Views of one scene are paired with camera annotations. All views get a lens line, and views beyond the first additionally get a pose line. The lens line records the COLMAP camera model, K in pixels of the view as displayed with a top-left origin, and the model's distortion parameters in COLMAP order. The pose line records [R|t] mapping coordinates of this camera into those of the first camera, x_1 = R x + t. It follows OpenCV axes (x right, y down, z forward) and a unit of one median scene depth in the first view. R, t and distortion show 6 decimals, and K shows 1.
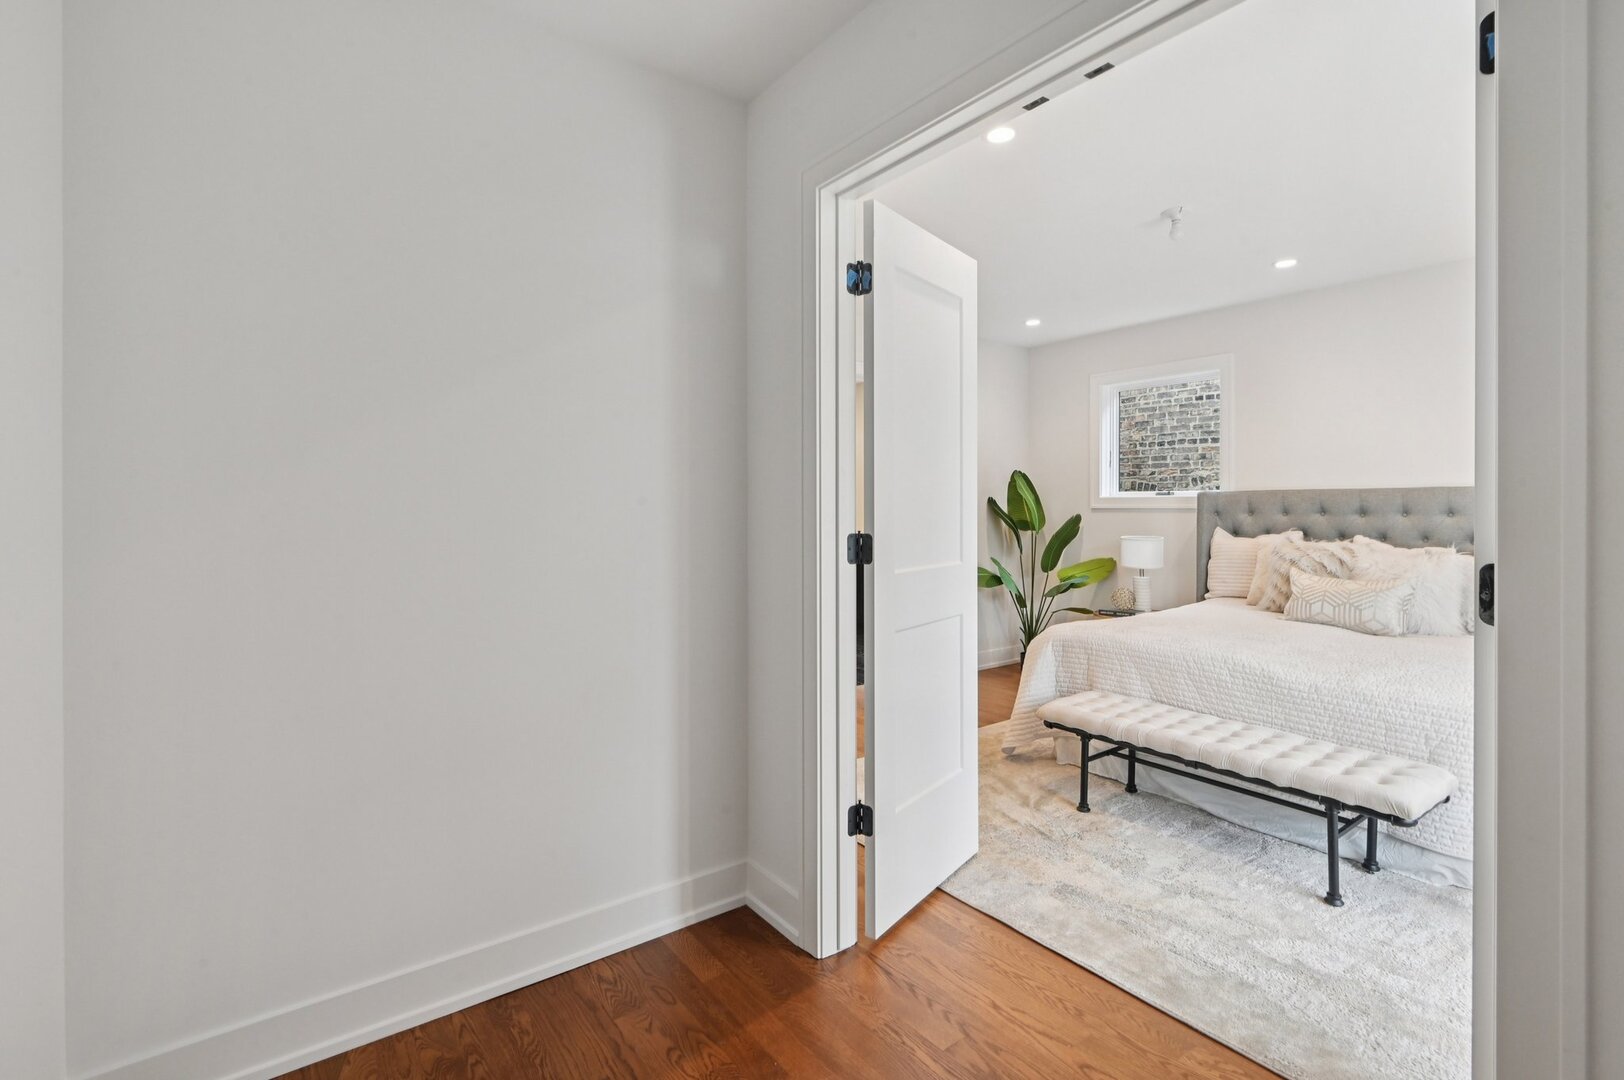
lens RADIAL K [[768.9, 0, 795.5], [0, 768.9, 508.1], [0, 0, 1]] dist [0.003492, -0.000151]
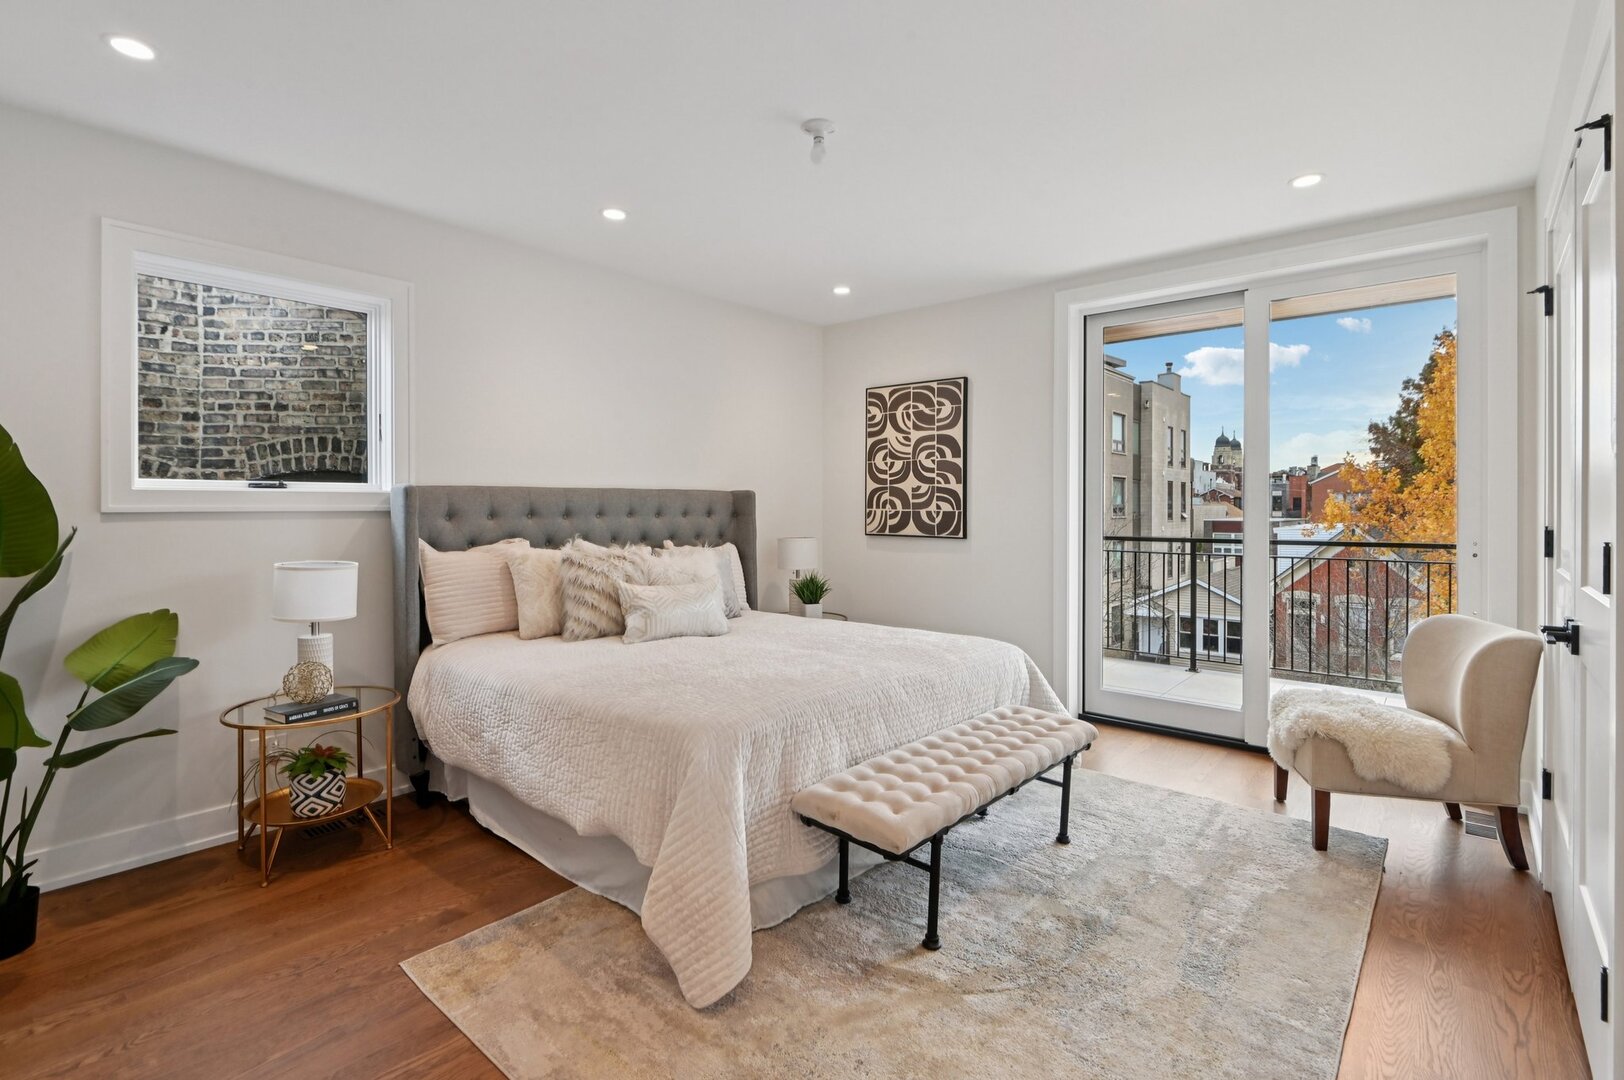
lens RADIAL K [[758.3, 0, 803.3], [0, 758.3, 505.4], [0, 0, 1]] dist [0.000961, -0.000666]
pose [[-0.237667, 0.001241, 0.971346, -0.180681], [0.002076, 0.999998, -0.000769, -0.003450], [-0.971345, 0.001833, -0.237668, 0.867866]]
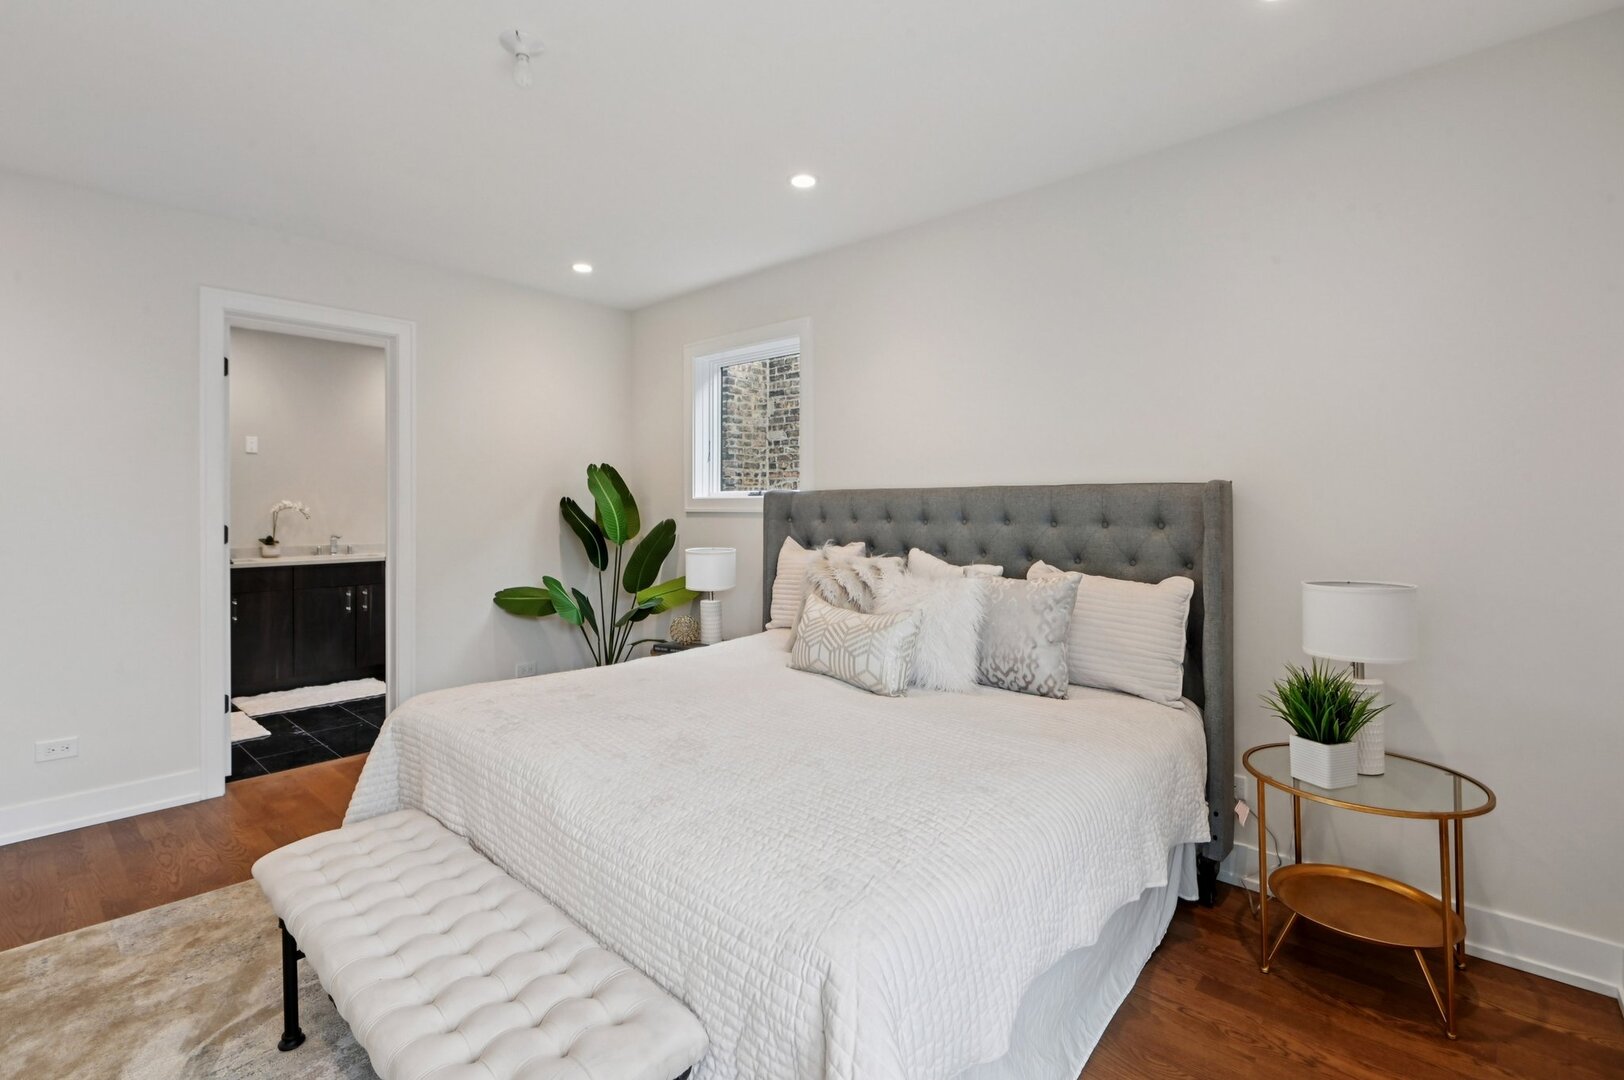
lens RADIAL K [[758.3, 0, 803.3], [0, 758.3, 505.4], [0, 0, 1]] dist [0.000961, -0.000666]
pose [[0.980527, 0.002289, 0.196370, 0.429876], [-0.001317, 0.999986, -0.005081, -0.003245], [-0.196379, 0.004723, 0.980517, 0.251831]]
